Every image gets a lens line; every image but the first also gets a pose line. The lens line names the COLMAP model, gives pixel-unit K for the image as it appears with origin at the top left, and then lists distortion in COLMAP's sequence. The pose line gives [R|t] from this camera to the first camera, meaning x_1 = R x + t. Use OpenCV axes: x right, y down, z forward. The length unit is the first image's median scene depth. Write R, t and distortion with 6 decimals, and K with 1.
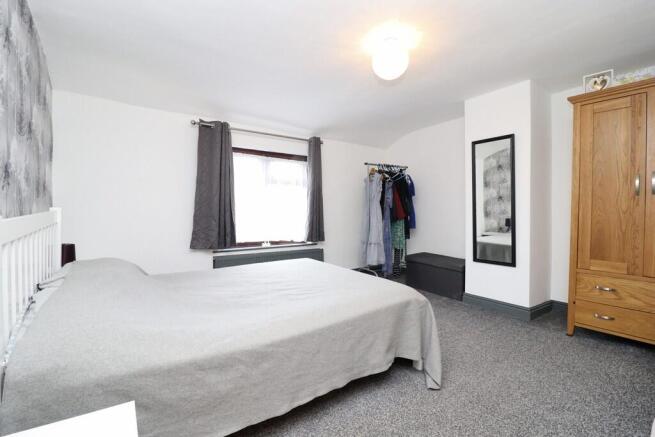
lens RADIAL K [[304.2, 0, 323.9], [0, 304.2, 216.1], [0, 0, 1]] dist [-0.001801, -0.000555]
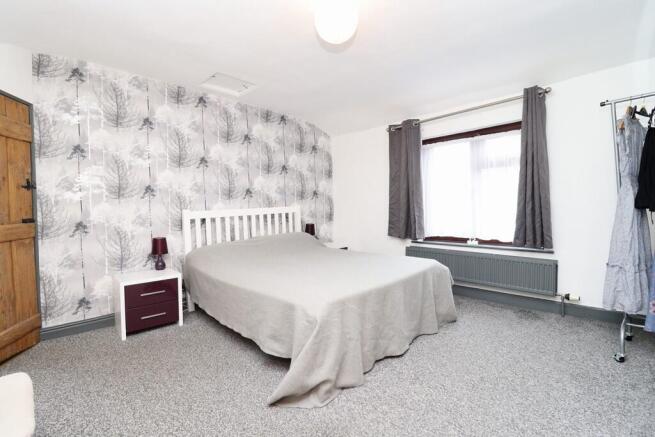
lens RADIAL K [[304.2, 0, 323.9], [0, 304.2, 216.1], [0, 0, 1]] dist [-0.001801, -0.000555]
pose [[0.137320, 0.028046, -0.990130, 0.649769], [0.004628, 0.999570, 0.028955, -0.005843], [0.990516, -0.008559, 0.137131, 0.530950]]
